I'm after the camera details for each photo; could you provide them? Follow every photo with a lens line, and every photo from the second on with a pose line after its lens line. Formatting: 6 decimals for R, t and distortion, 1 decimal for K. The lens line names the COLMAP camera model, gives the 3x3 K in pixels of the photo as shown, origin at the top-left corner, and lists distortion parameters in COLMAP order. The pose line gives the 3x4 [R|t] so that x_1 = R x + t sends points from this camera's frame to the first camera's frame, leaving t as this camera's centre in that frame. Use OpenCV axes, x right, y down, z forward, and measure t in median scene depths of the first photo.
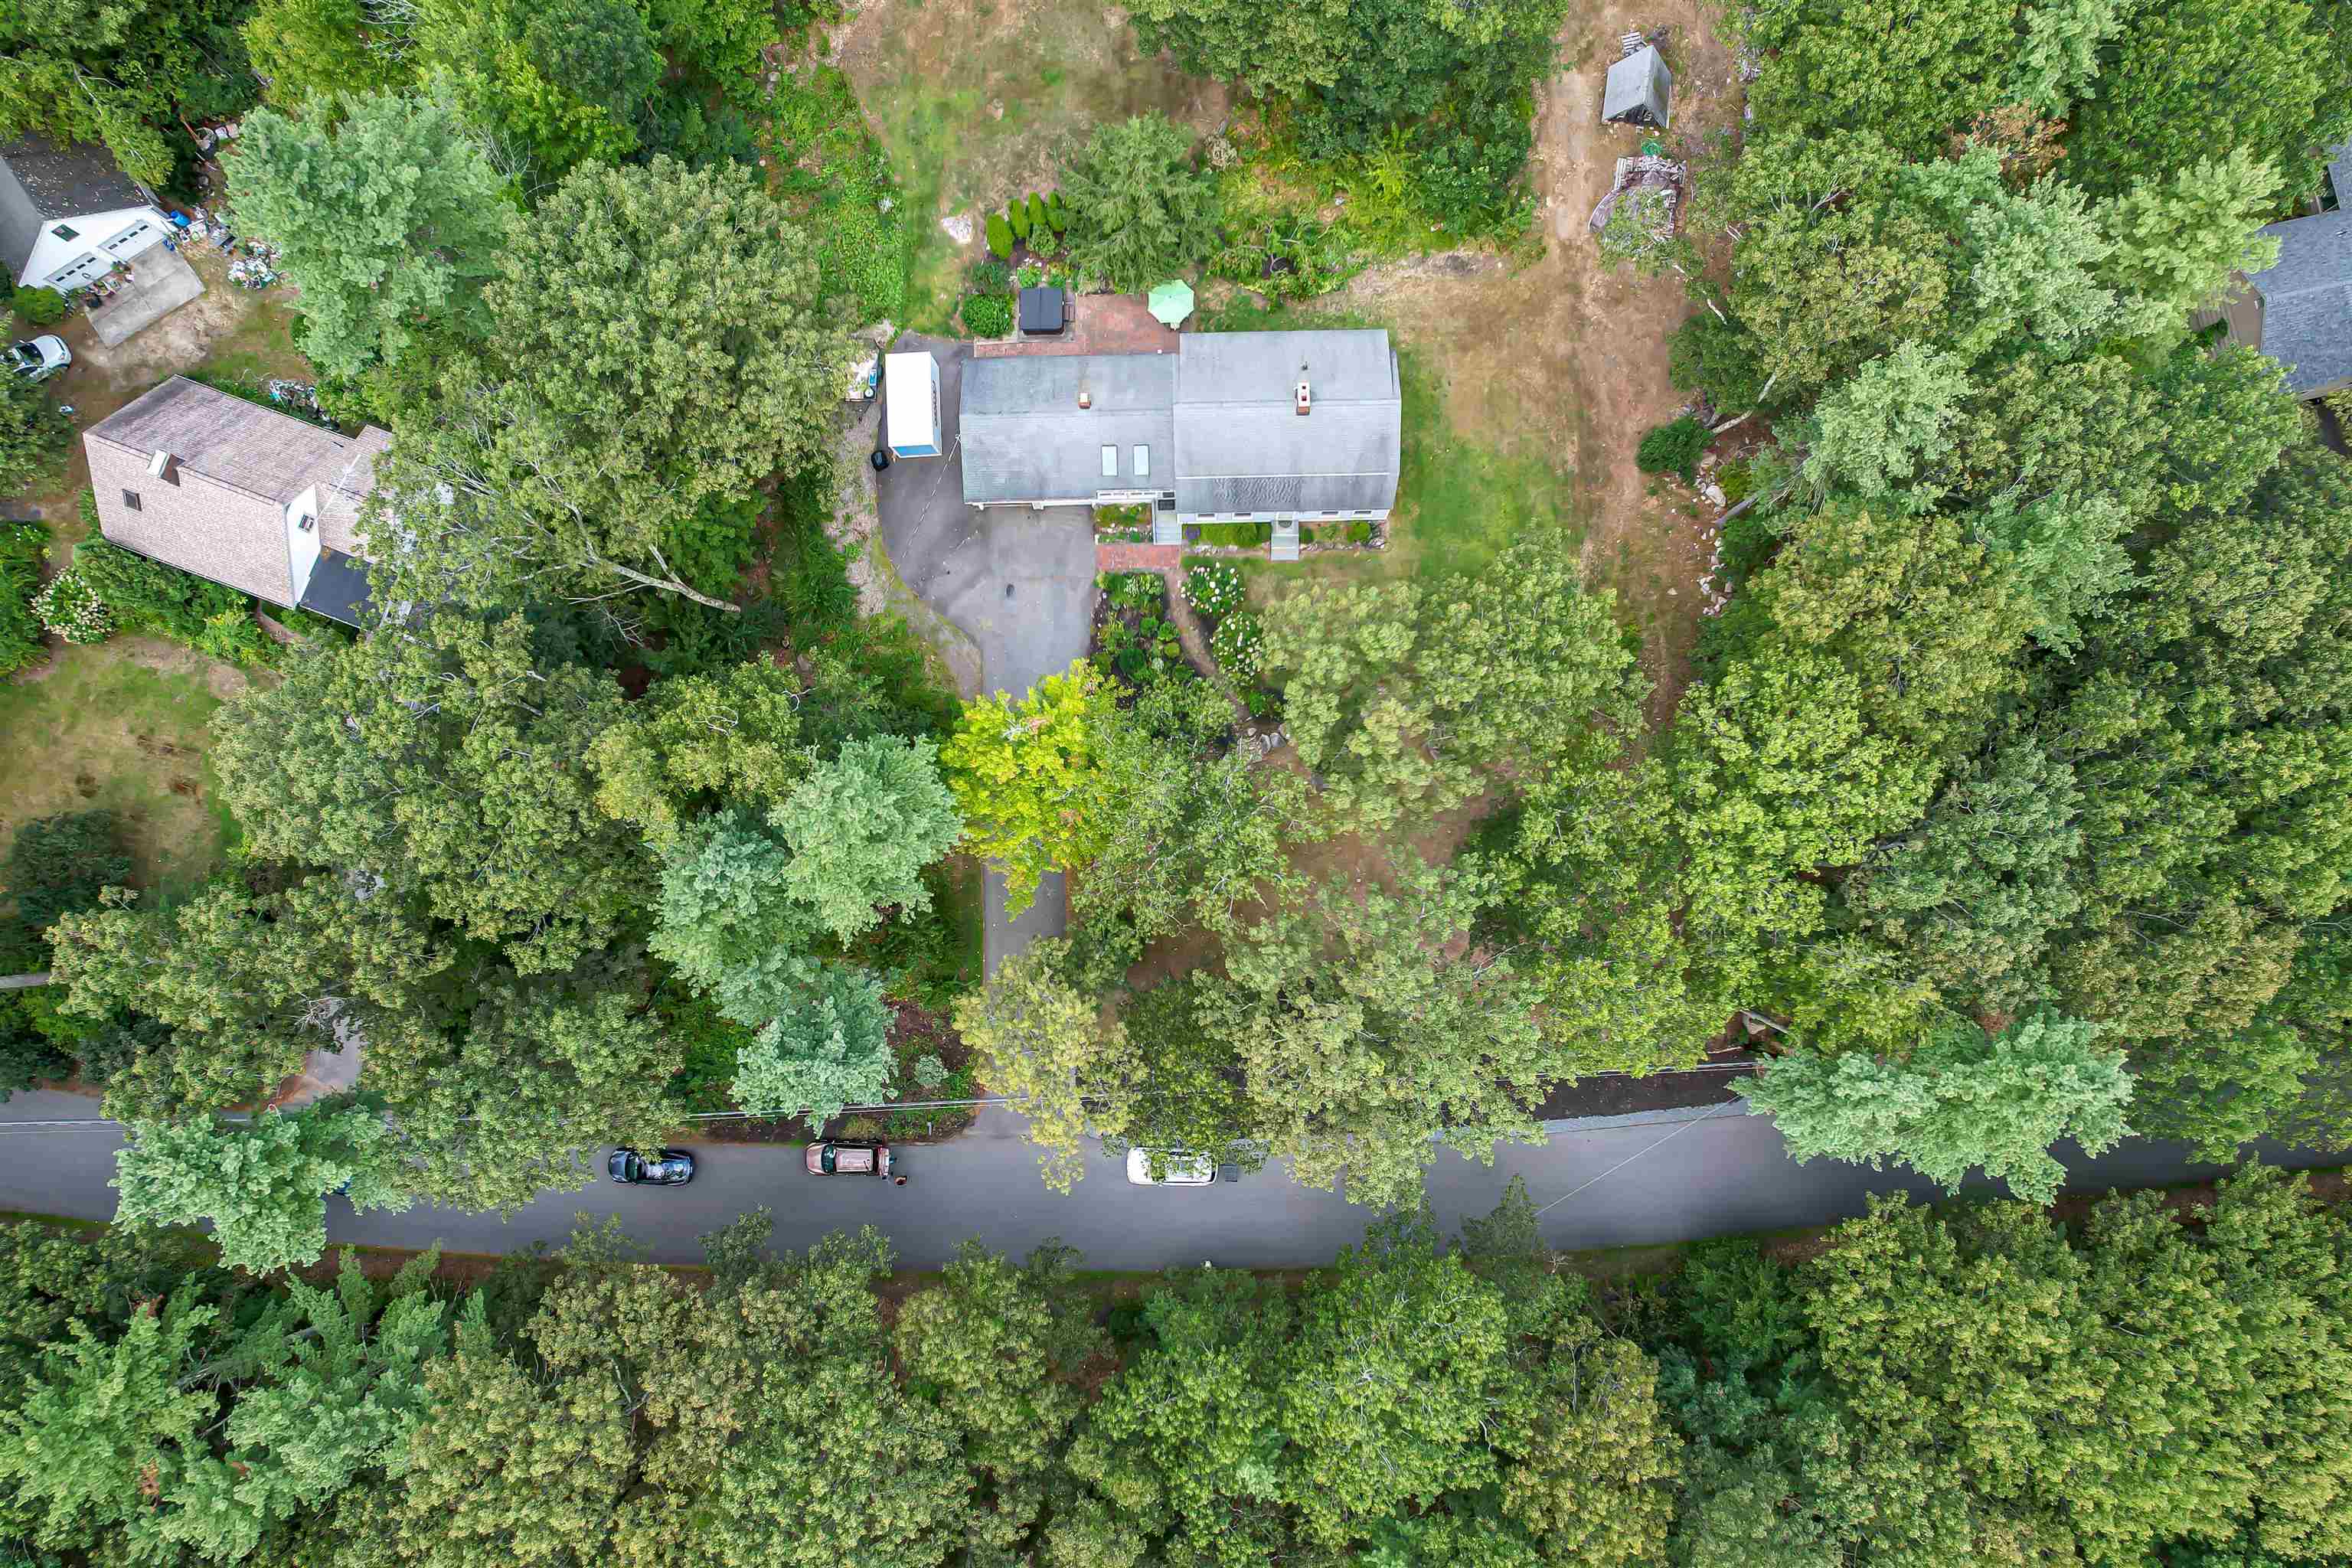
lens RADIAL K [[1480.4, 0, 1185.2], [0, 1480.4, 780.2], [0, 0, 1]] dist [-0.068094, 0.071514]
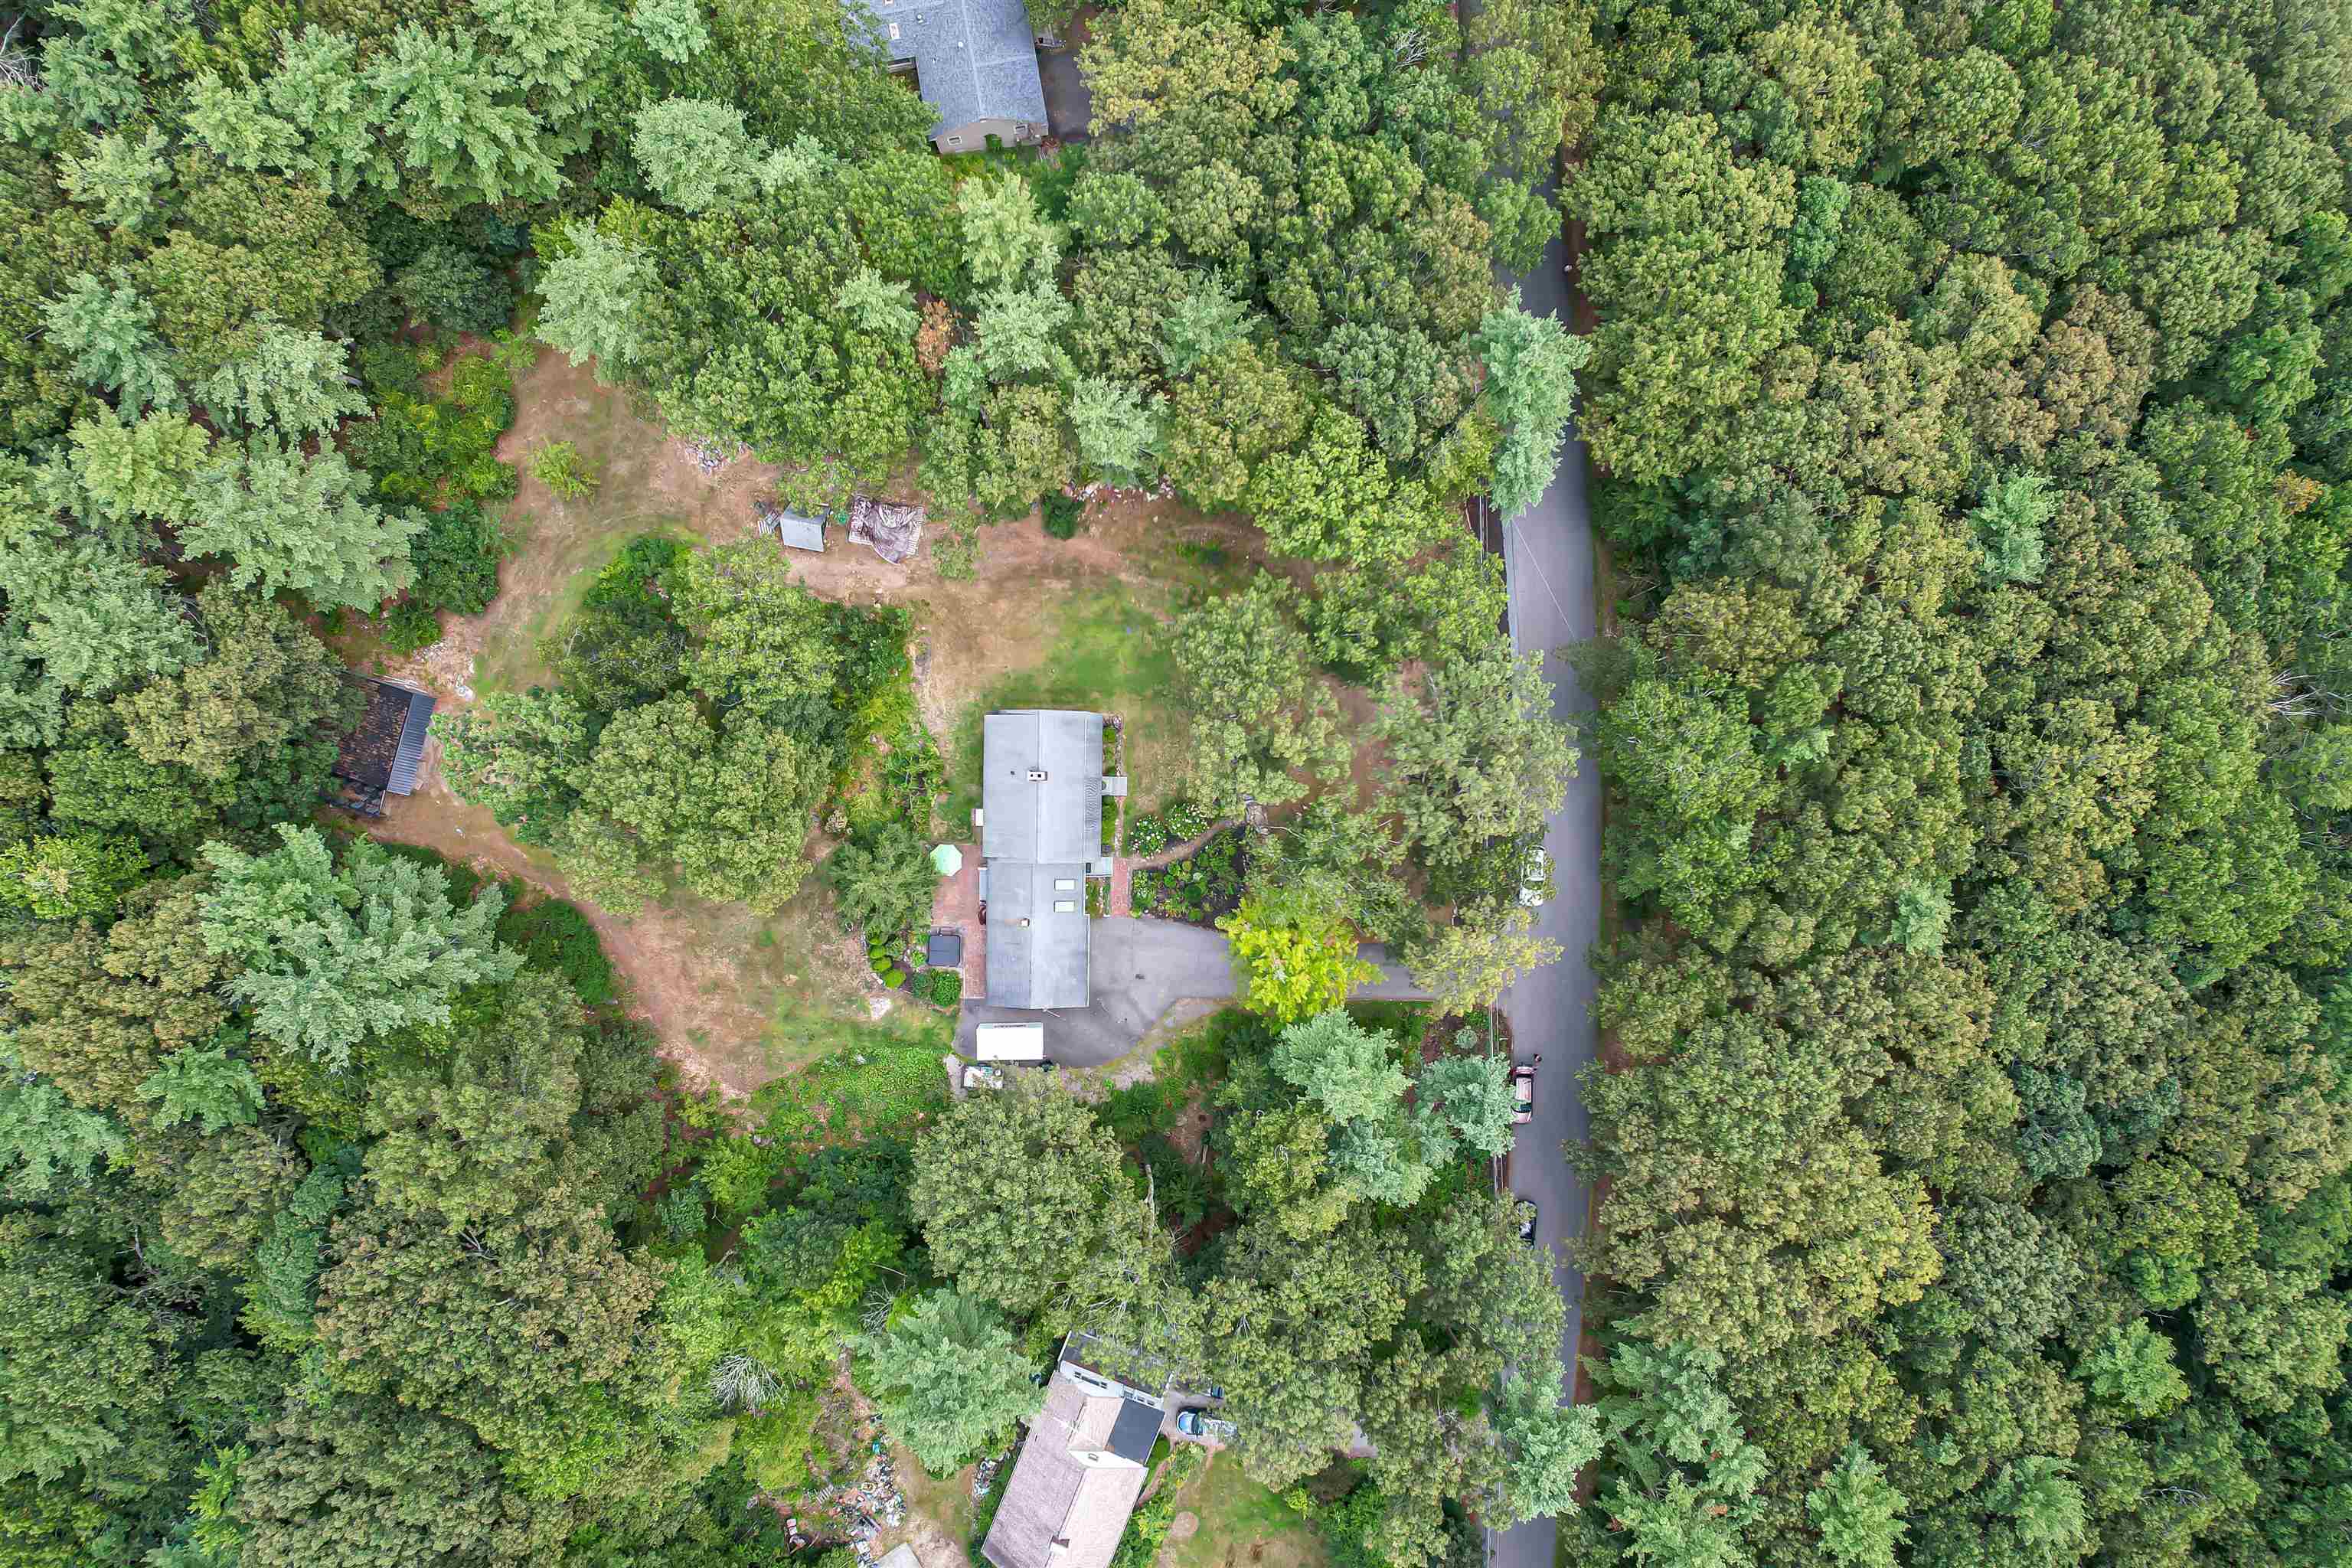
lens RADIAL K [[1480.3, 0, 1176.0], [0, 1480.3, 784.0], [0, 0, 1]] dist [-0.042990, -0.000292]
pose [[0.031318, -0.999336, 0.018607, 0.057783], [0.996014, 0.032759, 0.082963, -0.289879], [-0.083517, 0.015934, 0.996379, -0.590206]]
